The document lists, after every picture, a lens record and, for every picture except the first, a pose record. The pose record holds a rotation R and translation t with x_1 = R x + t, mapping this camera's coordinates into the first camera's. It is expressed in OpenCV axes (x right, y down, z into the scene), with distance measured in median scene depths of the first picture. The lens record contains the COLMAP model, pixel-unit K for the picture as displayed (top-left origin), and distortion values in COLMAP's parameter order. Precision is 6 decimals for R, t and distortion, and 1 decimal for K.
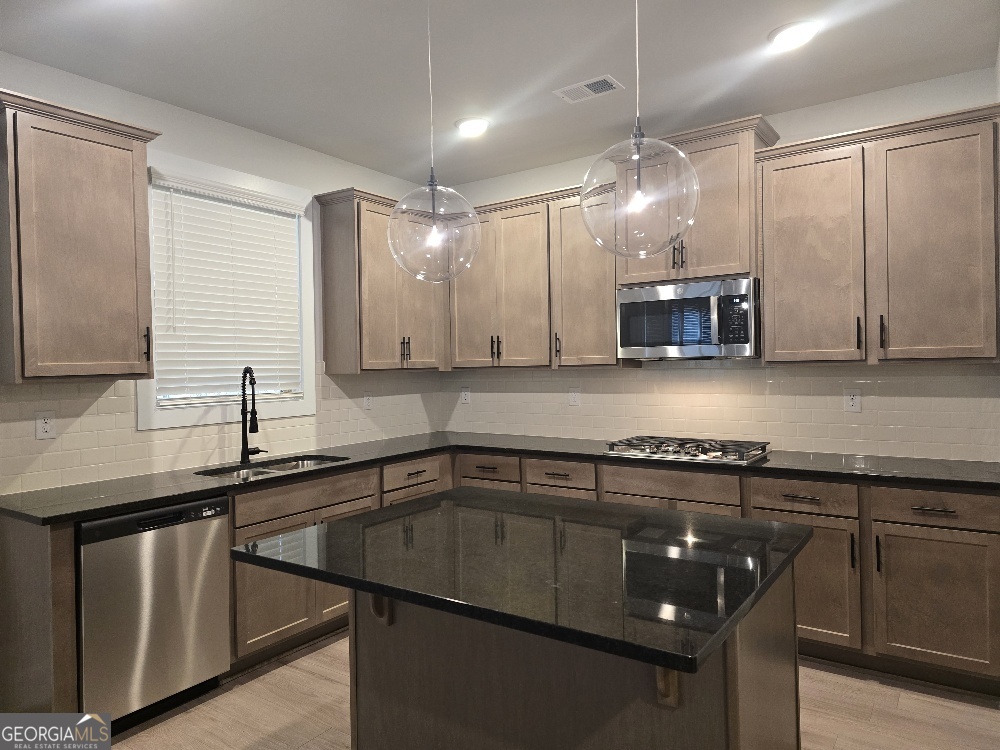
lens RADIAL K [[665.6, 0, 497.4], [0, 665.6, 373.6], [0, 0, 1]] dist [0.068234, -0.064461]
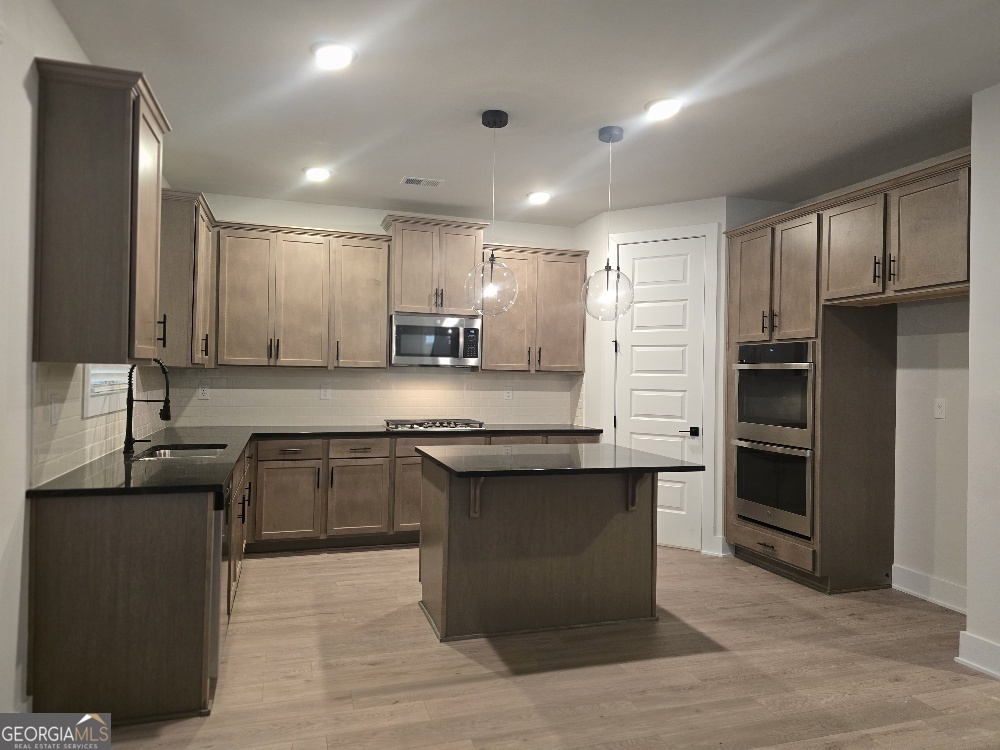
lens RADIAL K [[665.6, 0, 497.4], [0, 665.6, 373.6], [0, 0, 1]] dist [0.068234, -0.064461]
pose [[0.611495, 0.031234, 0.790632, -0.789386], [-0.015605, 0.999502, -0.027416, 0.033172], [-0.791095, 0.004427, 0.611678, -0.032142]]
